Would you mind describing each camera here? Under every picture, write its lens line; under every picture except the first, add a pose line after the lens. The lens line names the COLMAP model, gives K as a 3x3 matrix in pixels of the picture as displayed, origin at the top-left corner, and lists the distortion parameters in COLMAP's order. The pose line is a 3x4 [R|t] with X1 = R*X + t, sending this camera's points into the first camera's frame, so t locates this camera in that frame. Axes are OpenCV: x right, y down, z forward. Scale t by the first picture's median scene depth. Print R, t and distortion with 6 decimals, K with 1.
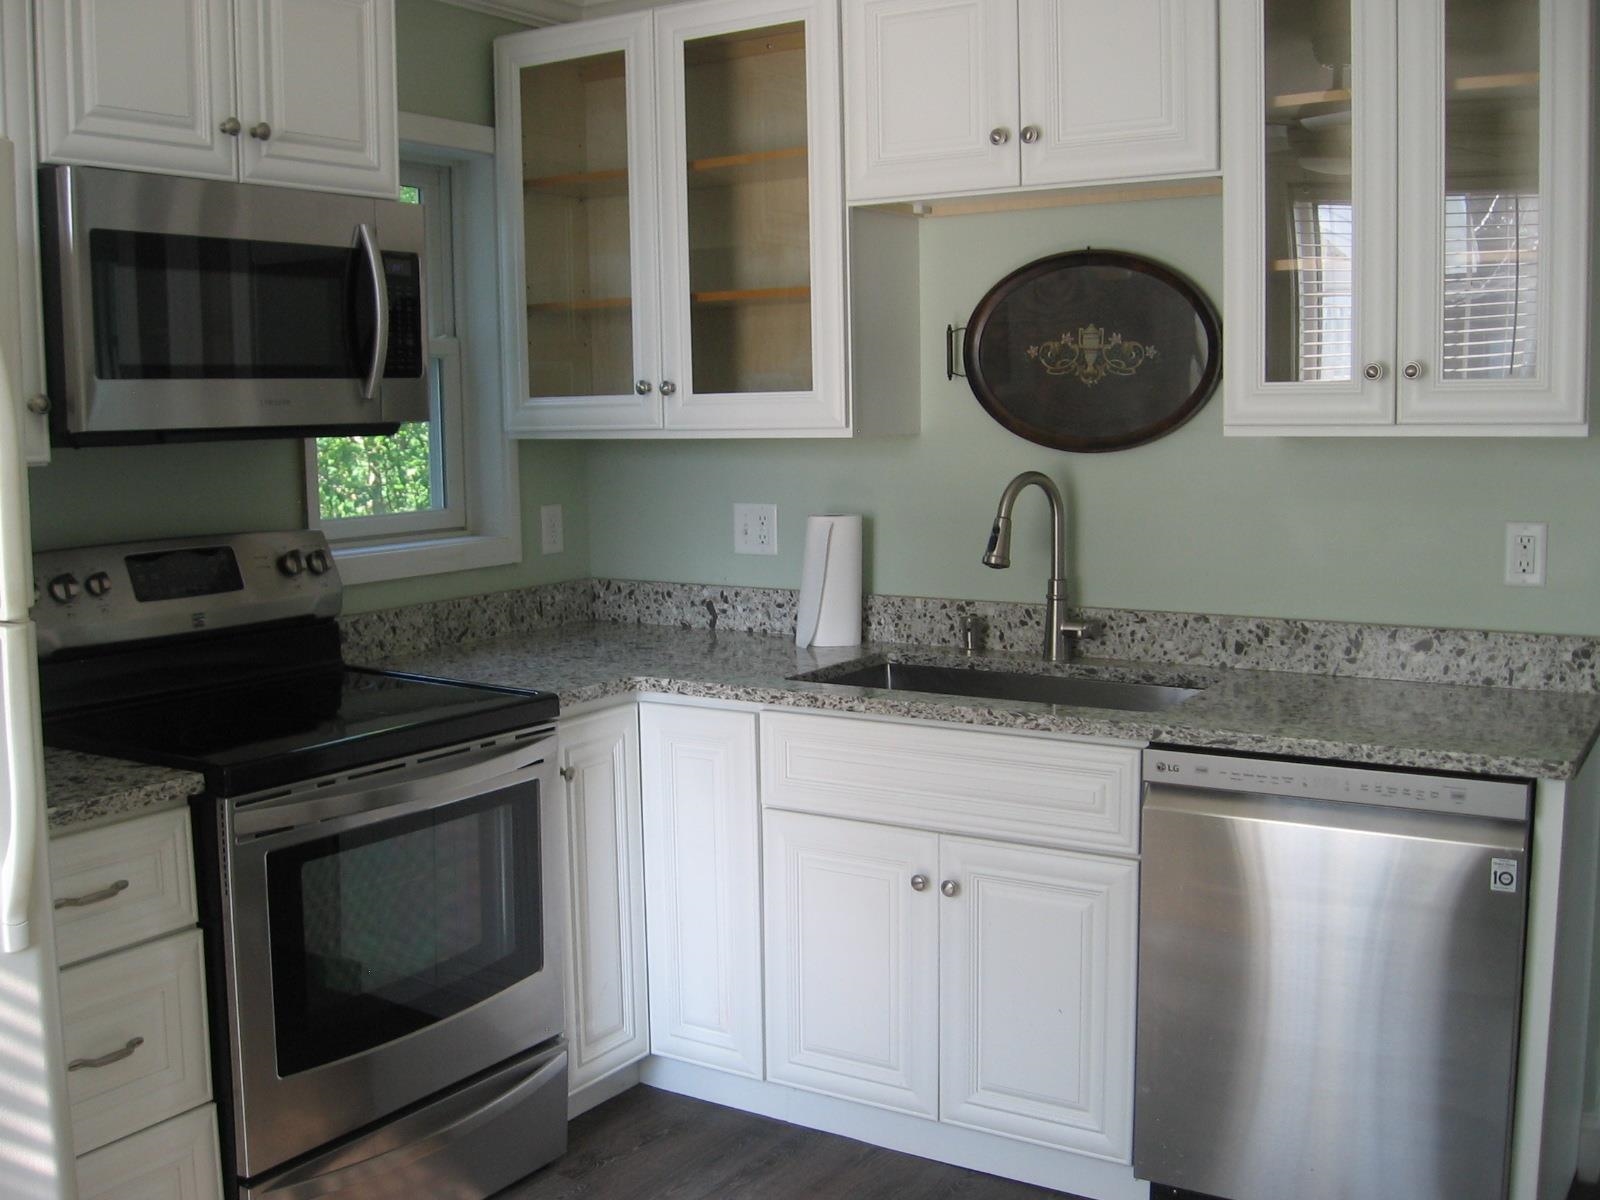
lens RADIAL K [[1672.2, 0, 781.9], [0, 1672.2, 607.3], [0, 0, 1]] dist [-0.136892, 0.054617]
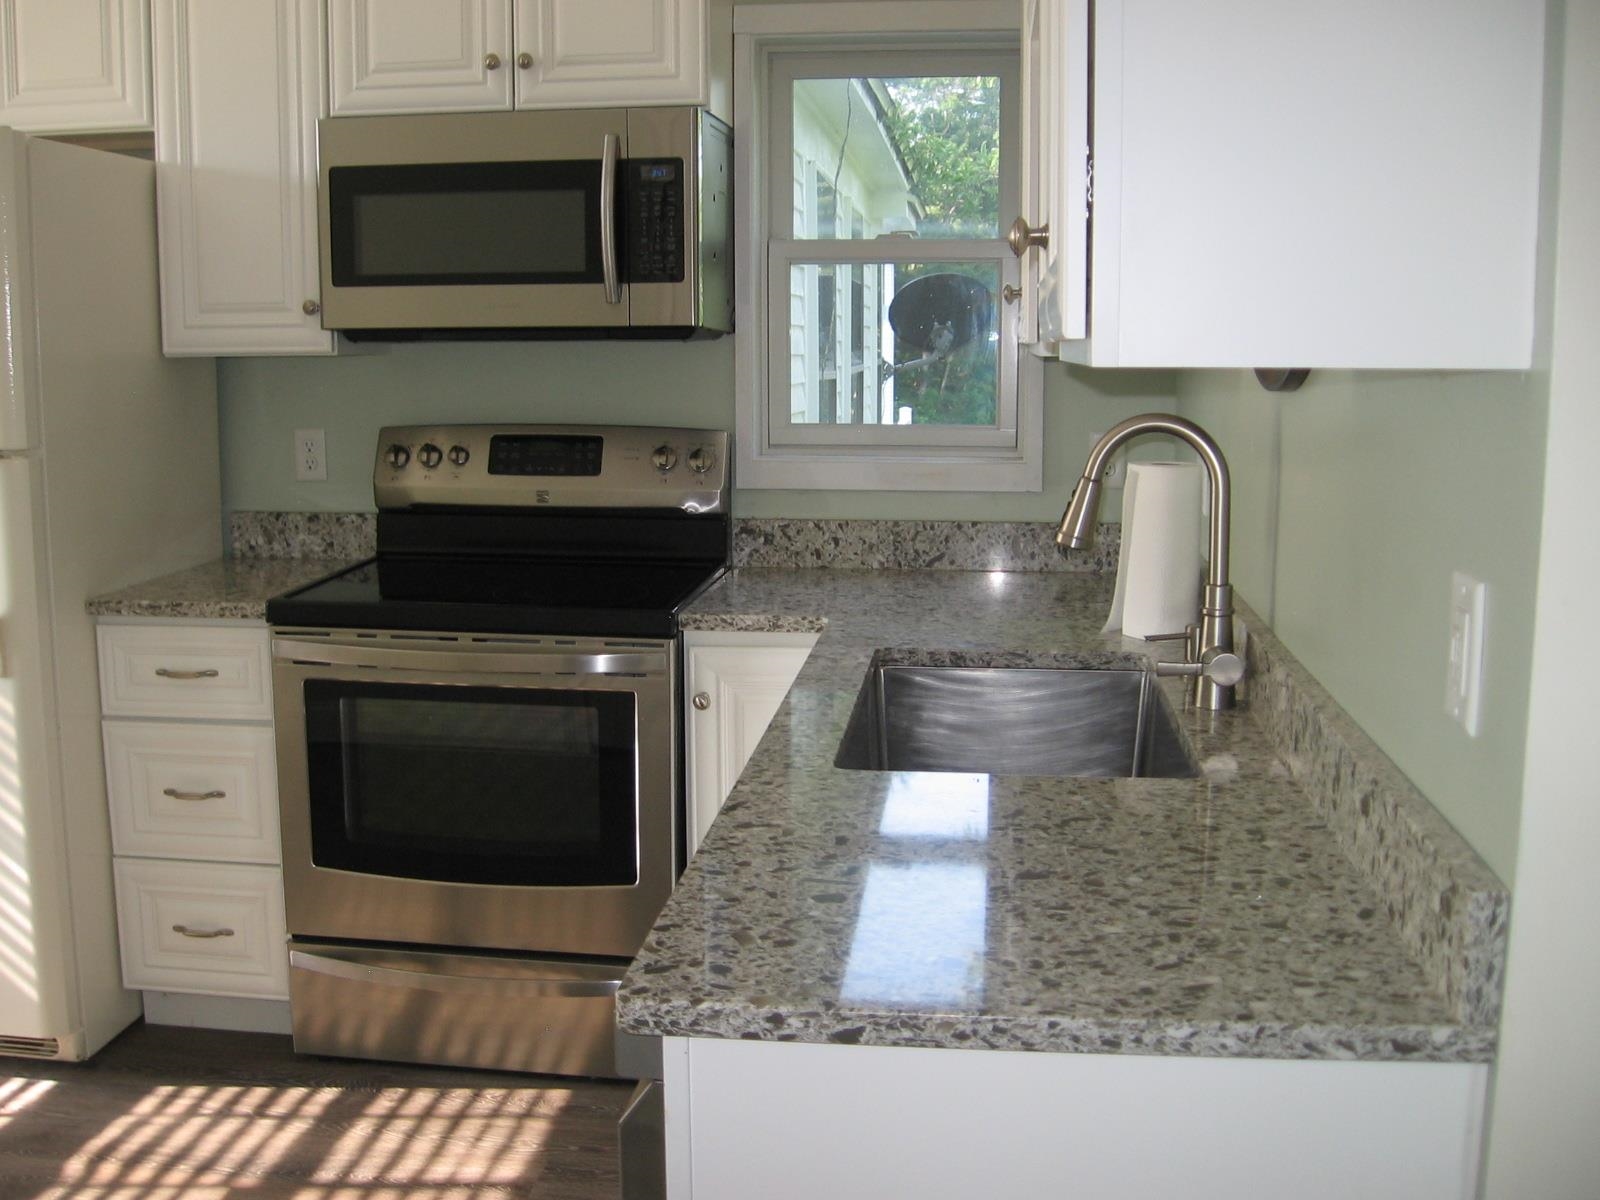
lens RADIAL K [[1672.2, 0, 781.9], [0, 1672.2, 607.3], [0, 0, 1]] dist [-0.136892, 0.054617]
pose [[0.432510, 0.159790, -0.887357, 0.758380], [-0.115620, 0.985874, 0.121176, -0.076141], [0.894185, 0.050186, 0.444875, 0.638474]]
